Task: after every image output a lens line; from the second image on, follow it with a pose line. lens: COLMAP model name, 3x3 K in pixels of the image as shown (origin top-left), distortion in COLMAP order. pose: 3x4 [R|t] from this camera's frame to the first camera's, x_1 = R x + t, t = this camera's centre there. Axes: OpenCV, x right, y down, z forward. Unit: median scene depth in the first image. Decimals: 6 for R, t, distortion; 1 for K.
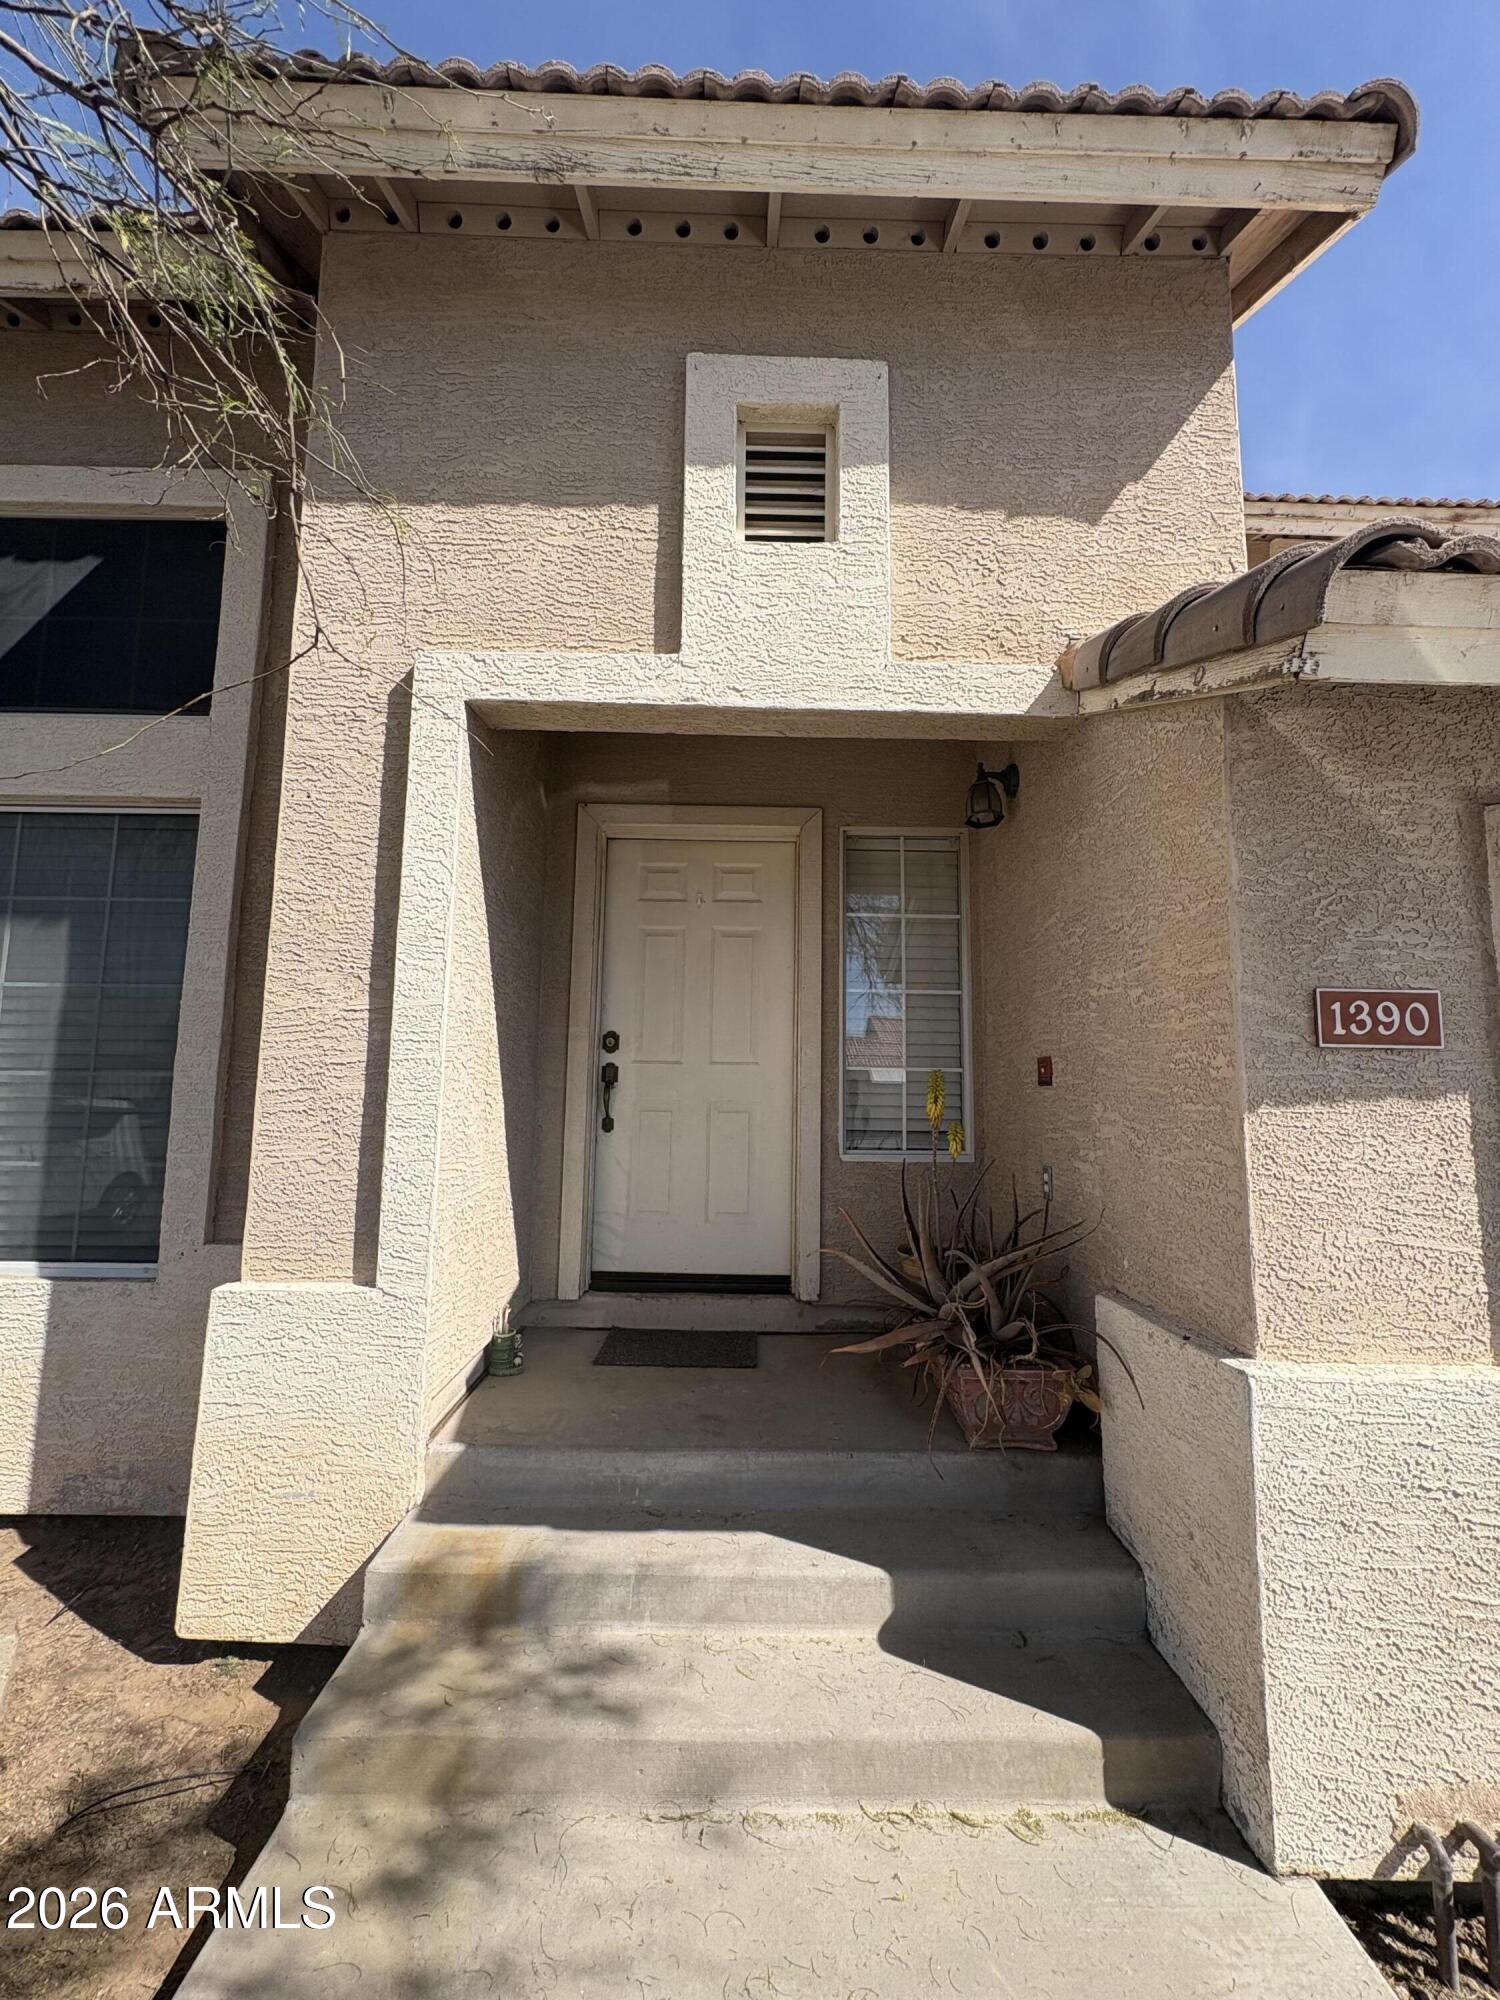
lens RADIAL K [[832.9, 0, 750.0], [0, 832.9, 1000.0], [0, 0, 1]] dist [0.000808, -0.000503]
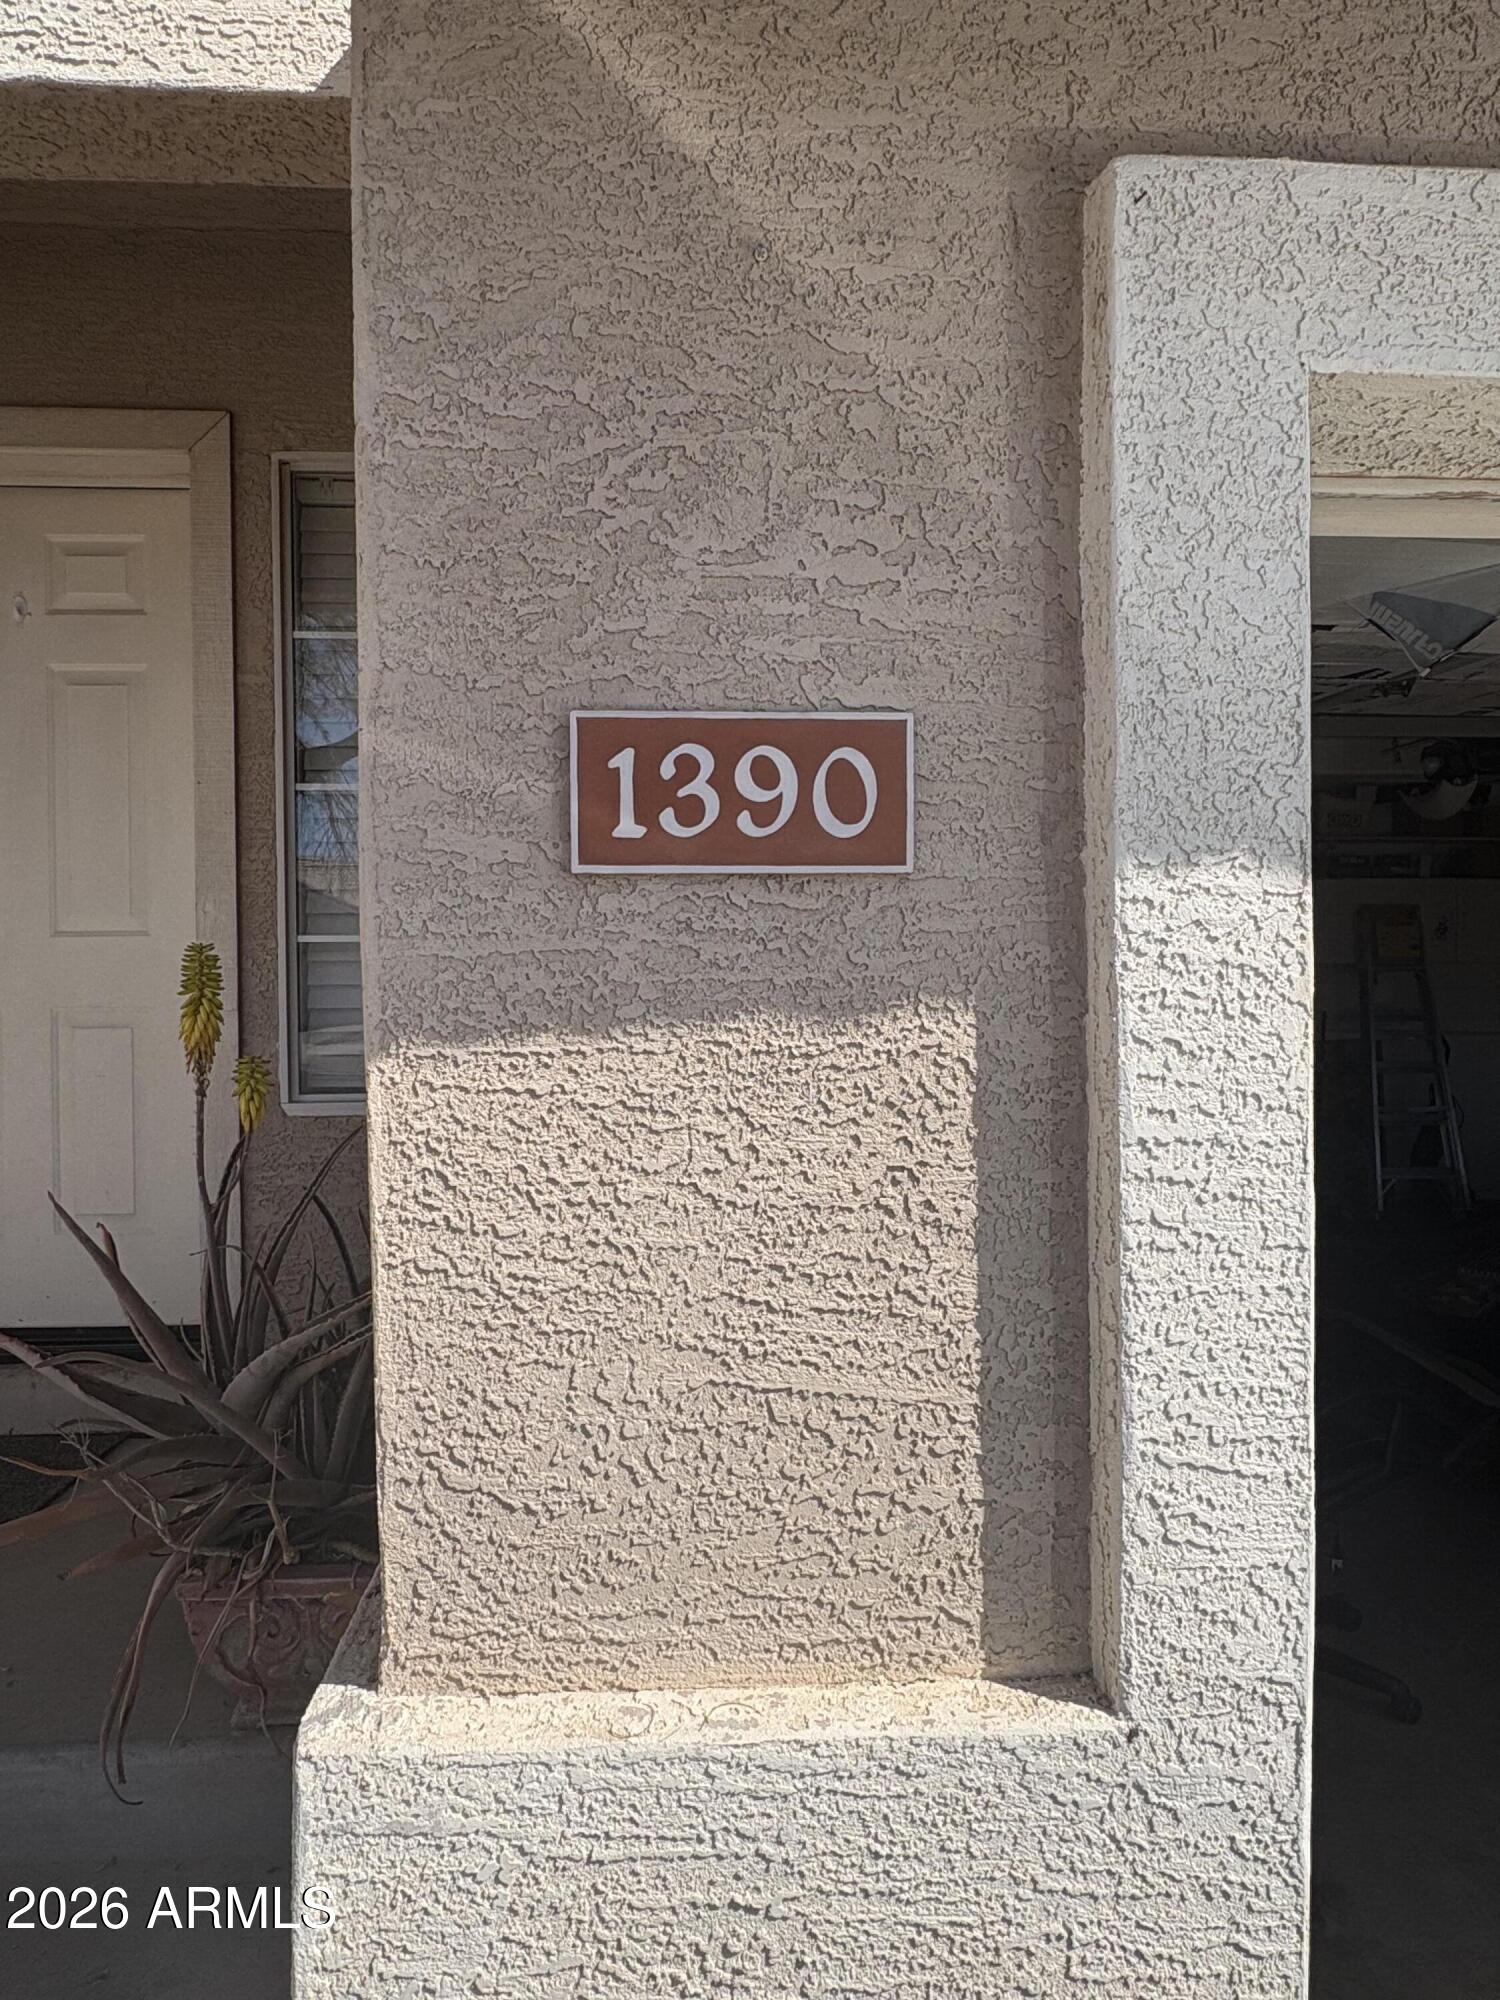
lens RADIAL K [[1231.8, 0, 750.0], [0, 1231.8, 1000.0], [0, 0, 1]] dist [-0.000916, 0.002309]
pose [[0.998626, -0.023571, 0.046805, 0.740099], [0.016909, 0.990296, 0.137941, 0.038238], [-0.049602, -0.136960, 0.989334, 0.460565]]
